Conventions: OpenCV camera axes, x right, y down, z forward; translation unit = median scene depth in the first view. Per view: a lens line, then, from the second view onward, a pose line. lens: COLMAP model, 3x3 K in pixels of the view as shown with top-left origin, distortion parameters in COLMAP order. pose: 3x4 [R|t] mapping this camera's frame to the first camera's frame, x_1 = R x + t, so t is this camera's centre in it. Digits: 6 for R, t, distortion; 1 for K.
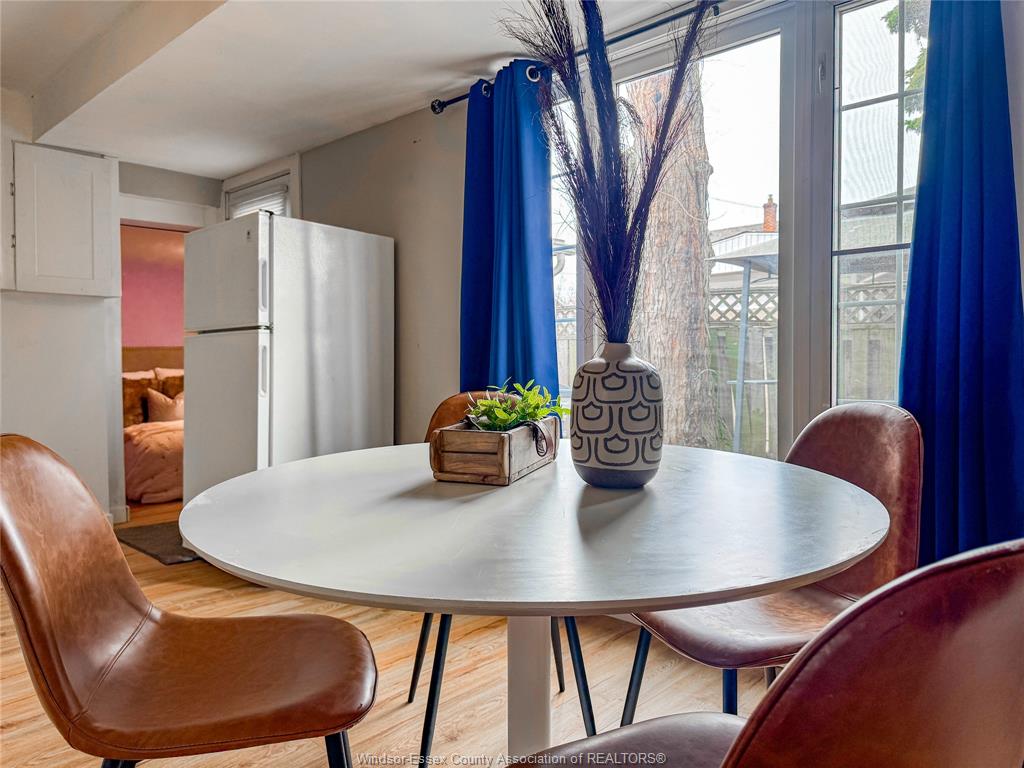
lens RADIAL K [[729.3, 0, 512.6], [0, 729.3, 388.5], [0, 0, 1]] dist [0.054530, -0.072190]
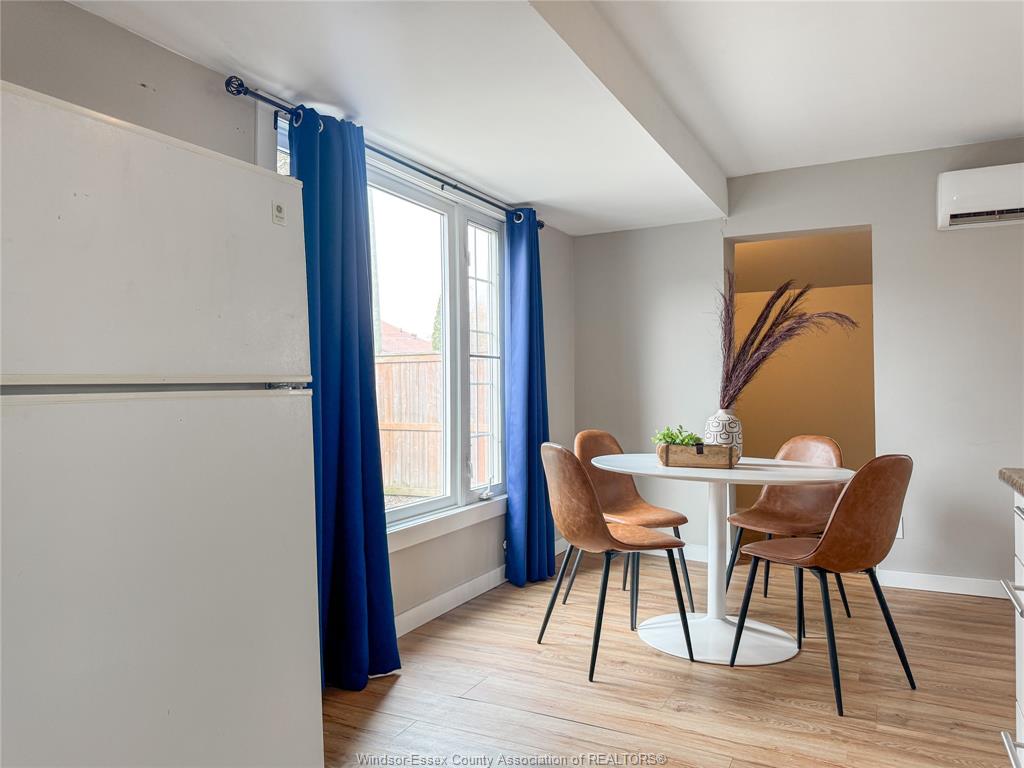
lens RADIAL K [[722.7, 0, 511.1], [0, 722.7, 402.6], [0, 0, 1]] dist [0.048234, -0.068910]
pose [[-0.270664, -0.007506, 0.962645, -1.320138], [0.049677, 0.998528, 0.021754, -0.106084], [-0.961391, 0.053709, -0.269893, 1.423700]]
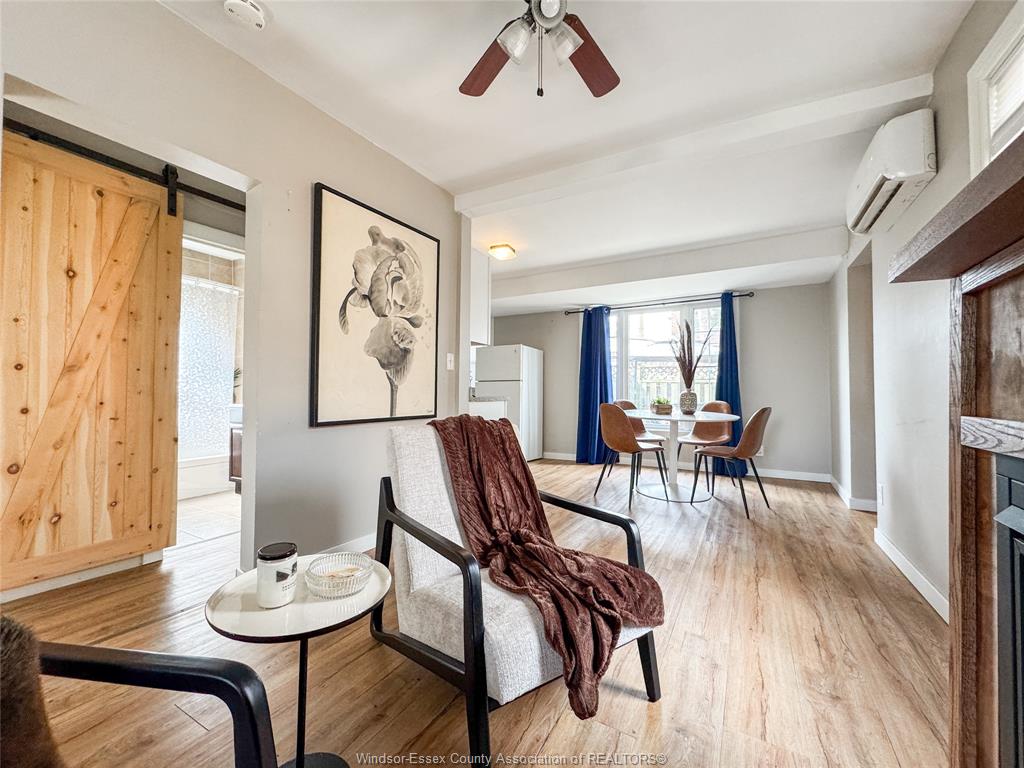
lens RADIAL K [[416.6, 0, 512.0], [0, 416.6, 384.0], [0, 0, 1]] dist [-0.005878, -0.000133]
pose [[0.976507, 0.016521, 0.214849, -1.087100], [-0.003205, 0.998060, -0.062181, 0.061491], [-0.215460, 0.060032, 0.974666, -1.059618]]
